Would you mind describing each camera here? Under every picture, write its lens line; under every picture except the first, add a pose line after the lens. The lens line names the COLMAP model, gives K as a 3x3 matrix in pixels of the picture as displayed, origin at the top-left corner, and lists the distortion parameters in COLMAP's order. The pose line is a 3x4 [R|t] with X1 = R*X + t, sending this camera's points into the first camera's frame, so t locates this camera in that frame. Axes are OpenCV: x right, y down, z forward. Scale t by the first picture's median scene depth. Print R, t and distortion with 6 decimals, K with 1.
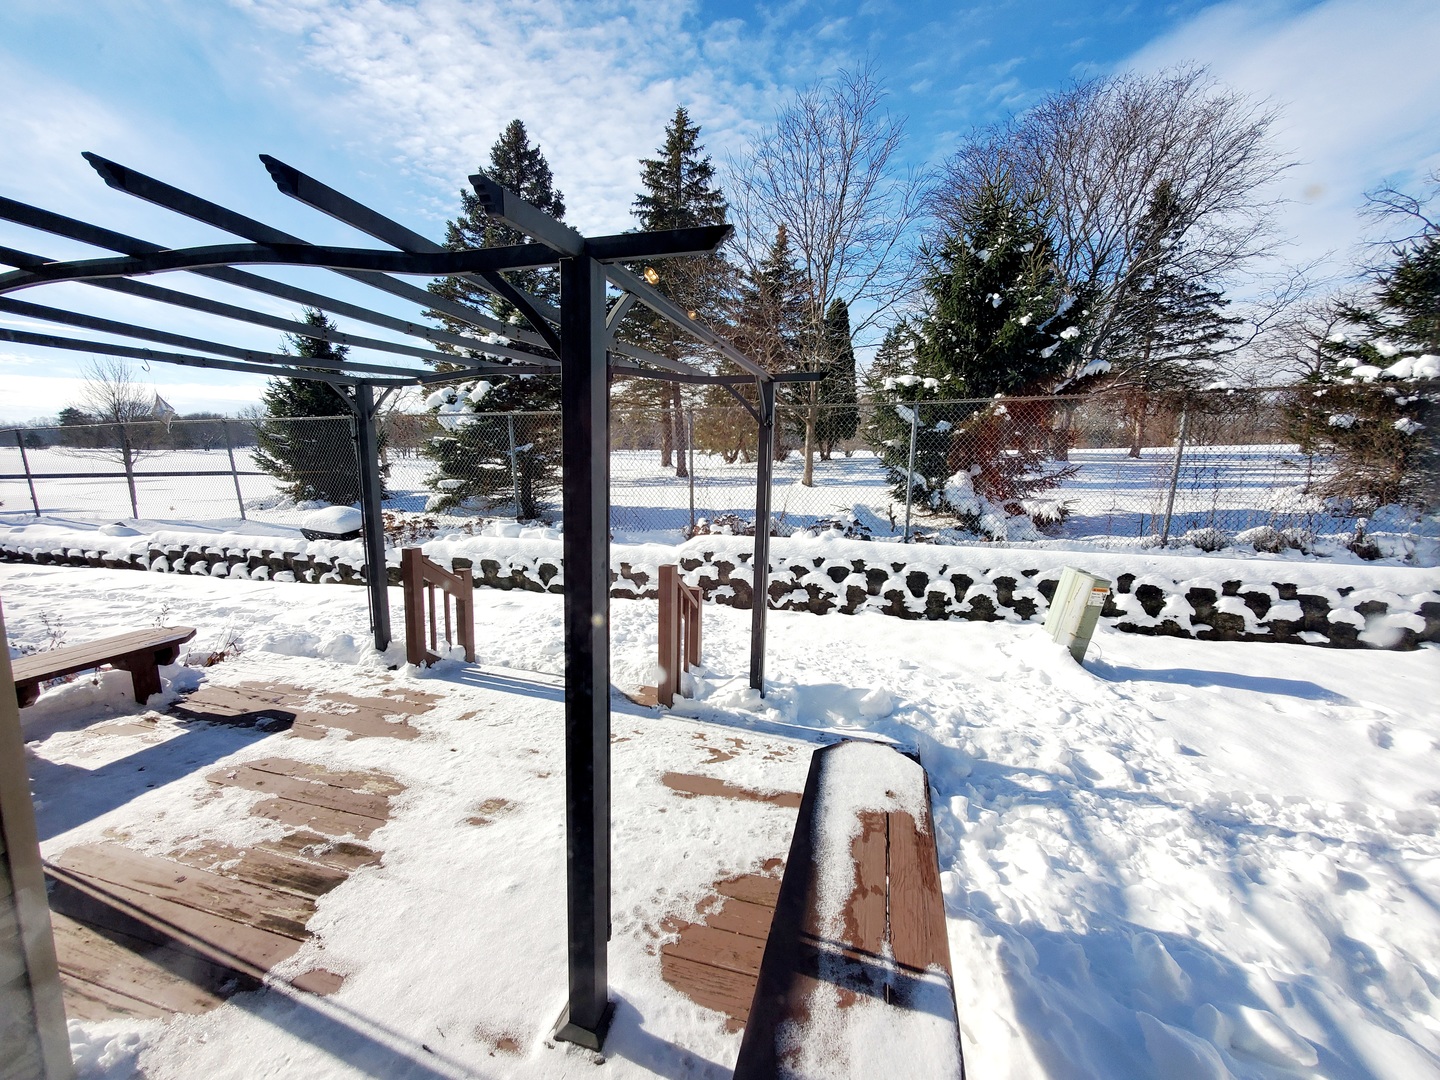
lens RADIAL K [[570.7, 0, 726.0], [0, 570.7, 532.7], [0, 0, 1]] dist [0.001471, 0.000587]
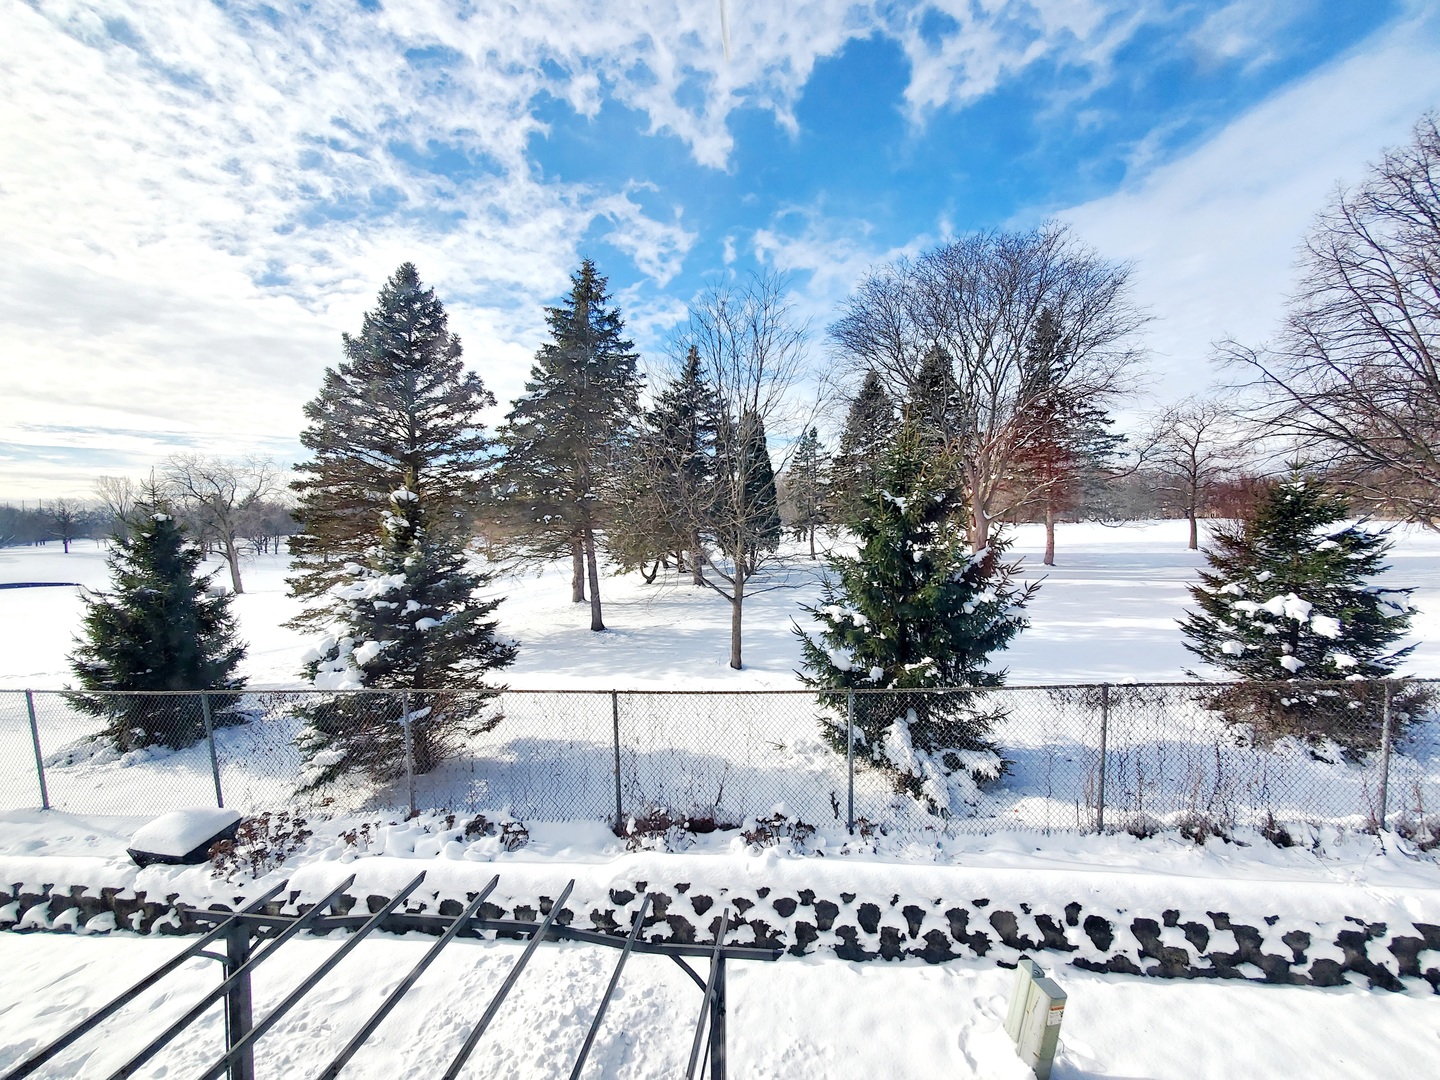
lens RADIAL K [[614.4, 0, 725.2], [0, 614.4, 531.6], [0, 0, 1]] dist [0.002294, 0.001035]
pose [[0.989827, -0.034551, 0.138015, -0.015515], [0.050540, 0.992185, -0.114083, -0.423046], [-0.132995, 0.119898, 0.983838, -0.036857]]
